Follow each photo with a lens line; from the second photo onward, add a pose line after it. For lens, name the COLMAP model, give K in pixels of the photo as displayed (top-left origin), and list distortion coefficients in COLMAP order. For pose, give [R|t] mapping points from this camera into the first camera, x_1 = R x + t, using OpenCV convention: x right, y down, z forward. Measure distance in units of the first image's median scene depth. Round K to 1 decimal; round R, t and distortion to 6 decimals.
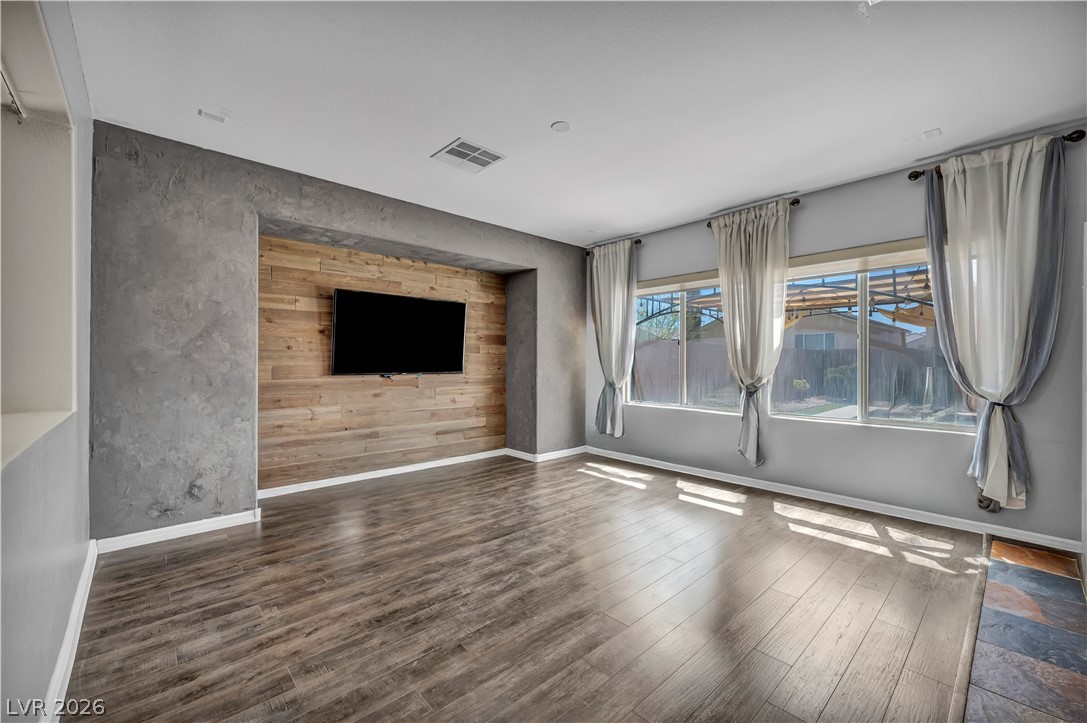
lens RADIAL K [[440.2, 0, 541.9], [0, 440.2, 361.4], [0, 0, 1]] dist [0.002217, 0.000058]
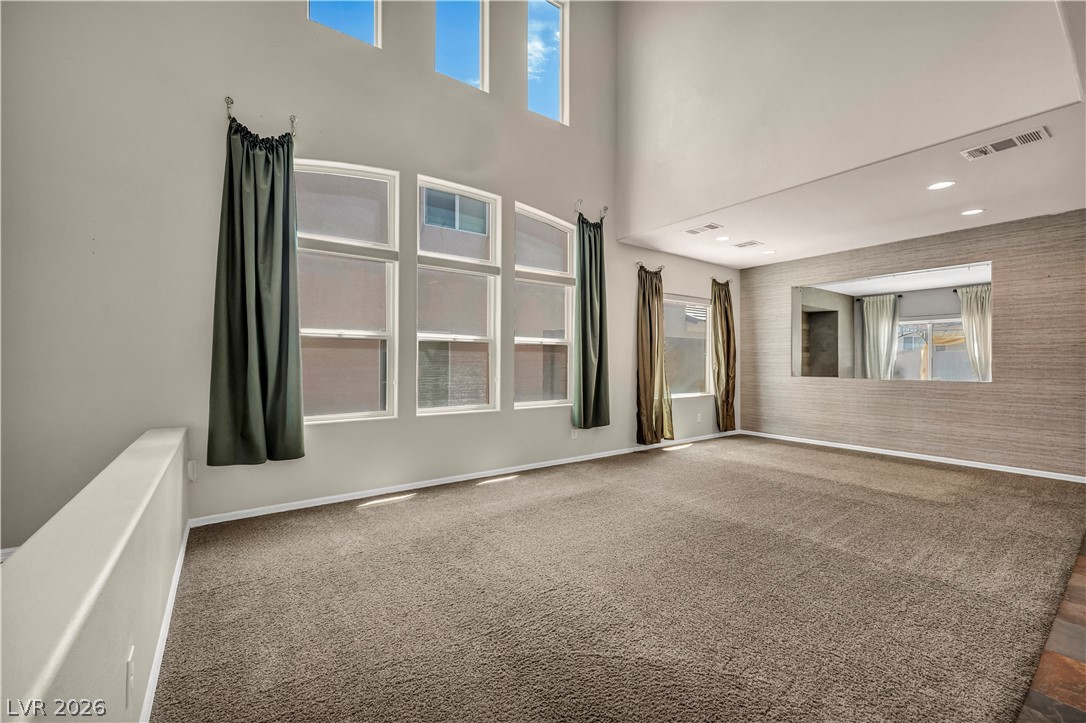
lens RADIAL K [[439.7, 0, 540.5], [0, 439.7, 355.5], [0, 0, 1]] dist [-0.001533, -0.000210]
pose [[0.993575, 0.005844, -0.113024, -1.279268], [-0.006290, 0.999974, -0.003591, -0.012987], [0.113000, 0.004279, 0.993586, -1.175081]]
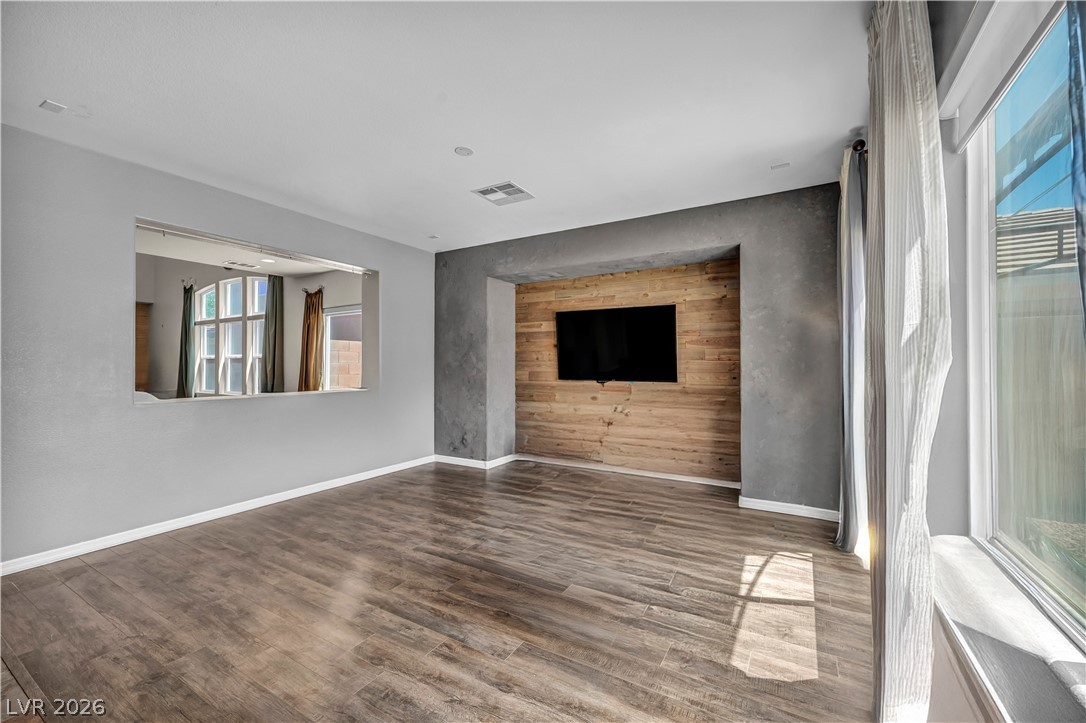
lens RADIAL K [[439.7, 0, 539.7], [0, 439.7, 364.6], [0, 0, 1]] dist [-0.001533, -0.000210]
pose [[0.289828, 0.001297, -0.957078, 0.753561], [0.002771, 0.999994, 0.002194, -0.015033], [0.957075, -0.003288, 0.289823, 0.582561]]
